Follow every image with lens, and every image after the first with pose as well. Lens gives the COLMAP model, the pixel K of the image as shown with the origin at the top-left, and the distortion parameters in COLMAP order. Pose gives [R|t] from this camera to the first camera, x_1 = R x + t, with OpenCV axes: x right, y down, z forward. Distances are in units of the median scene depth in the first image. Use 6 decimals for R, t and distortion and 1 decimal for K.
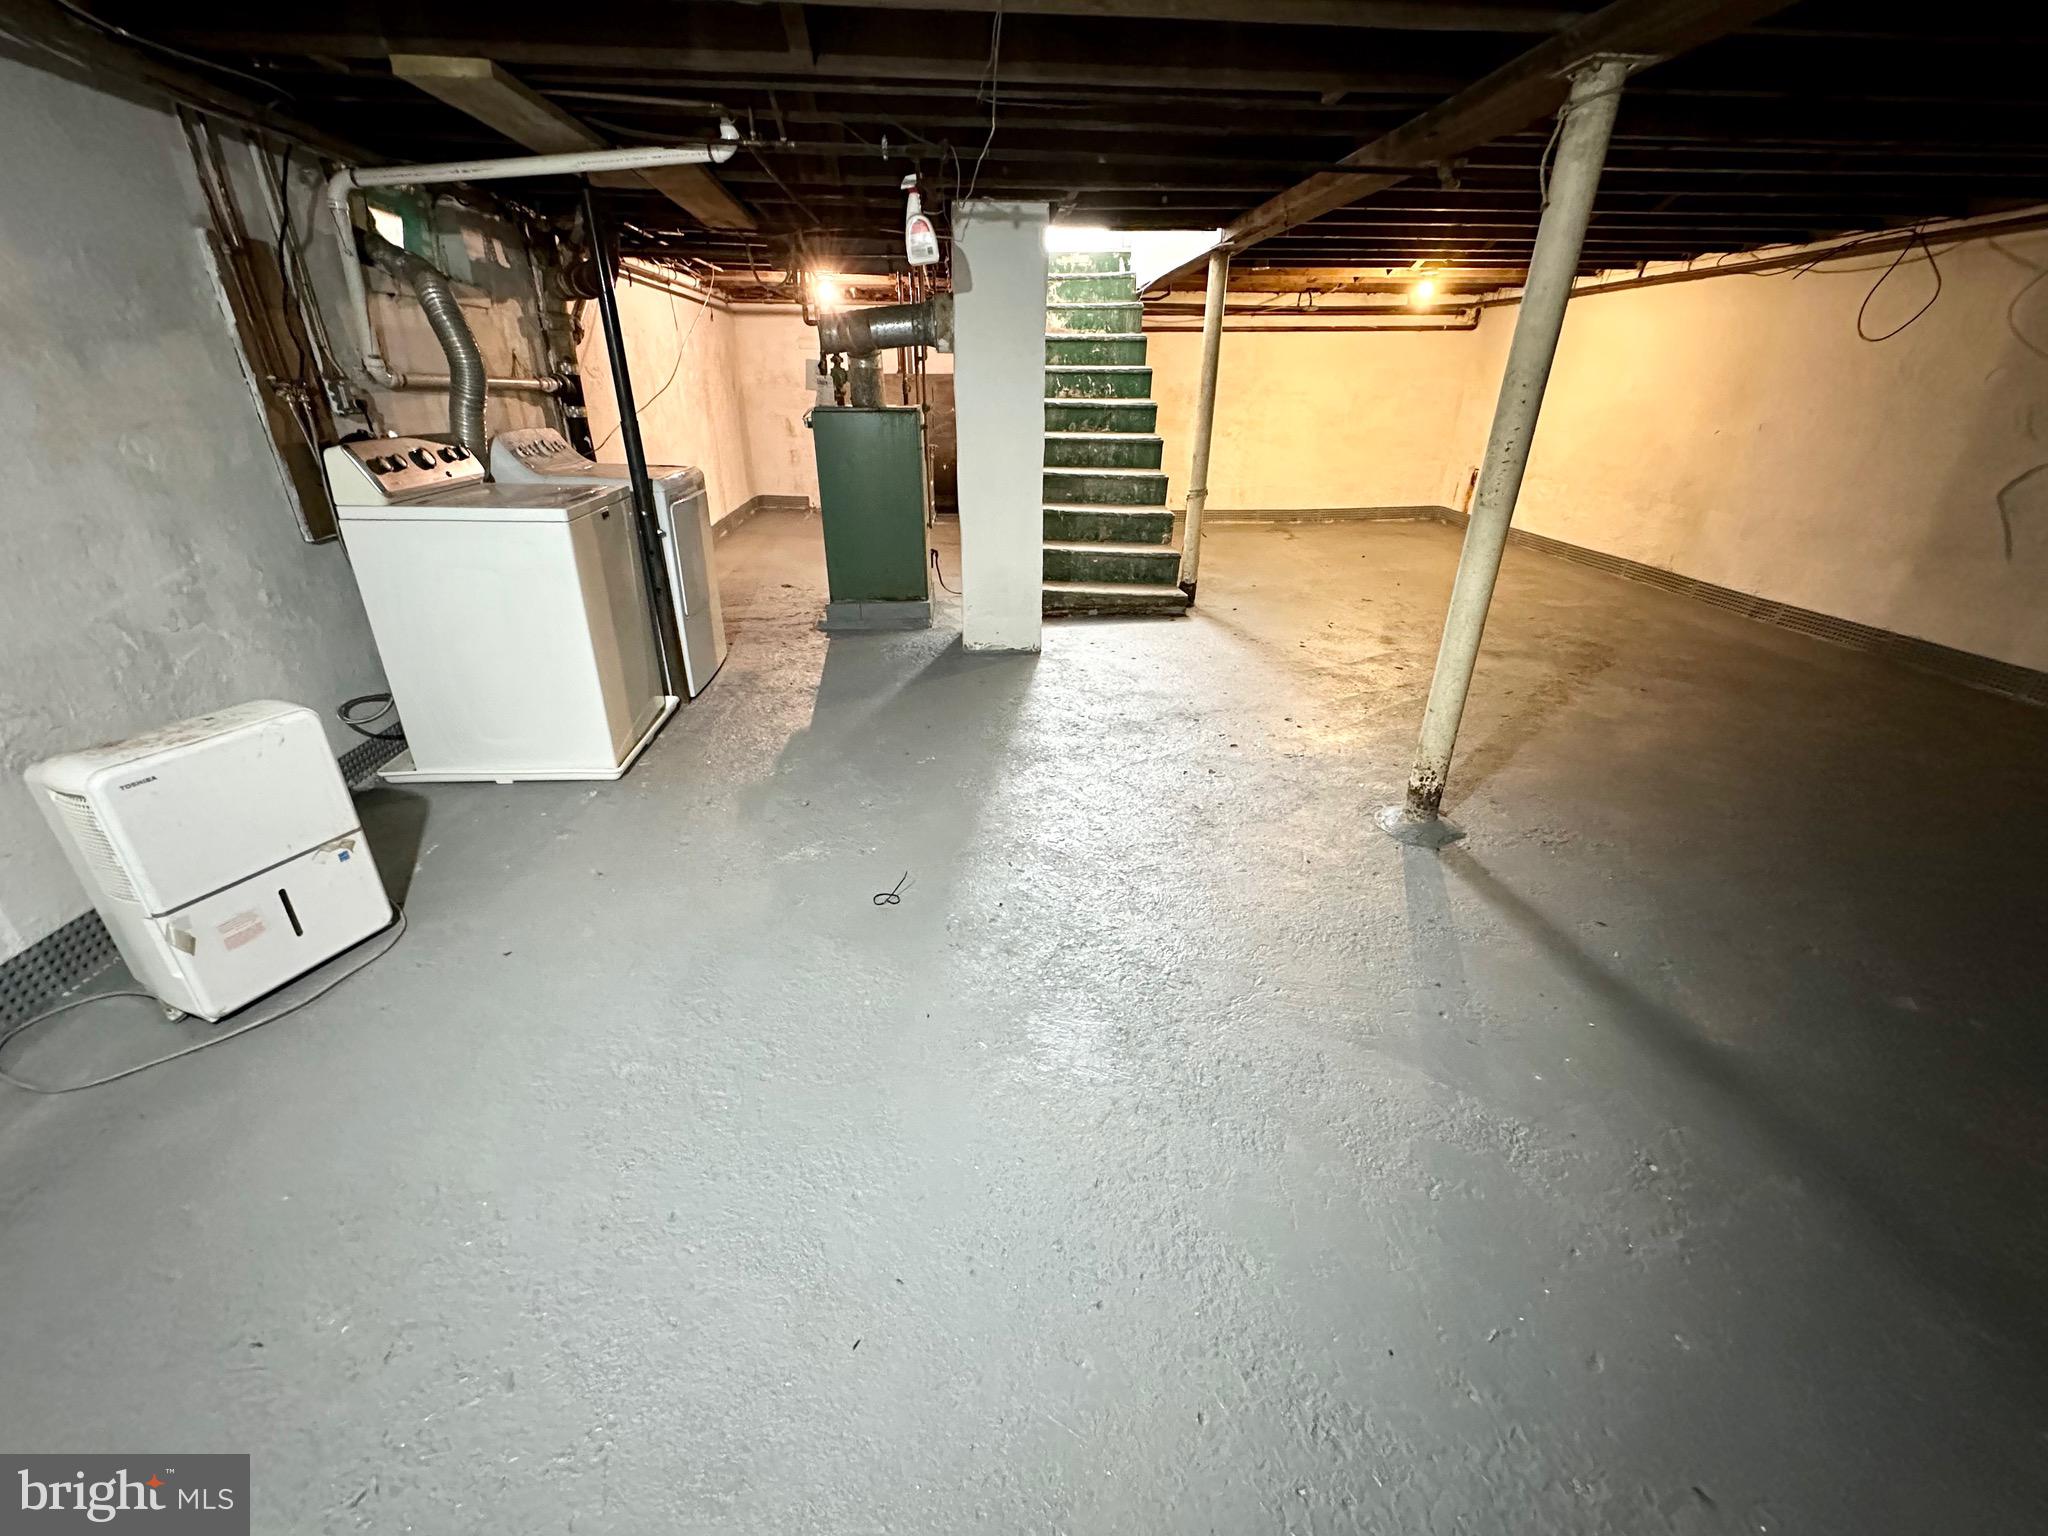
lens RADIAL K [[813.1, 0, 1022.3], [0, 813.1, 764.4], [0, 0, 1]] dist [-0.002407, -0.000567]
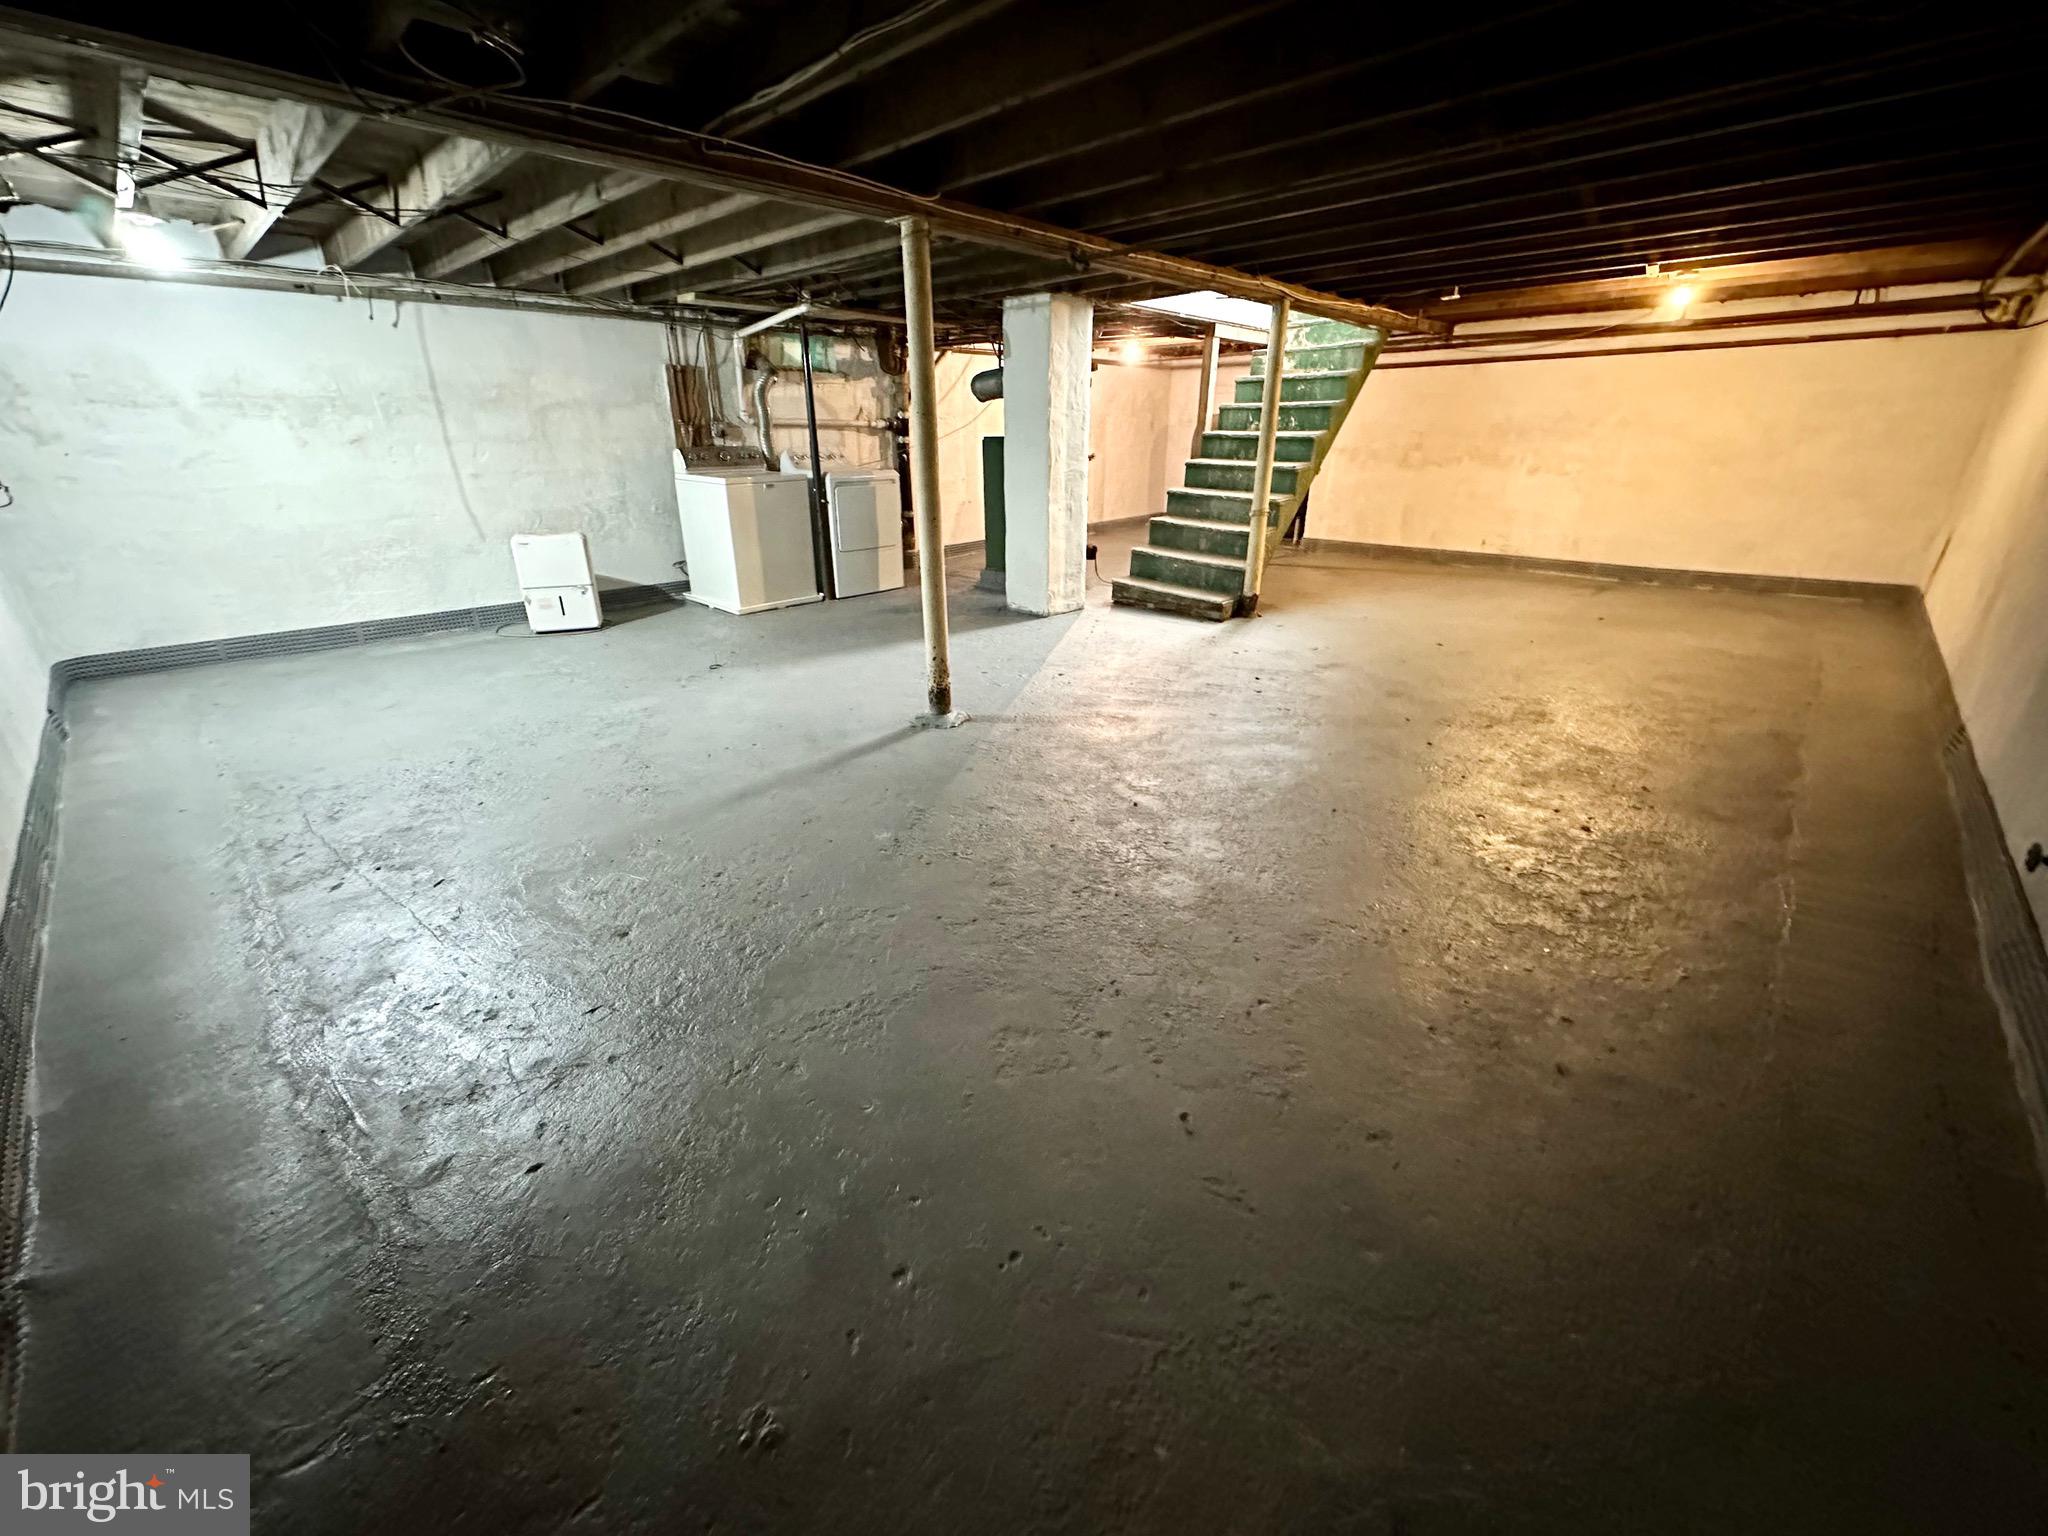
lens RADIAL K [[813.1, 0, 1023.6], [0, 813.1, 766.9], [0, 0, 1]] dist [-0.002407, -0.000567]
pose [[0.671271, 0.275766, -0.688004, 0.831225], [-0.305535, 0.948633, 0.082128, -0.003444], [0.675311, 0.155079, 0.721045, 0.047331]]
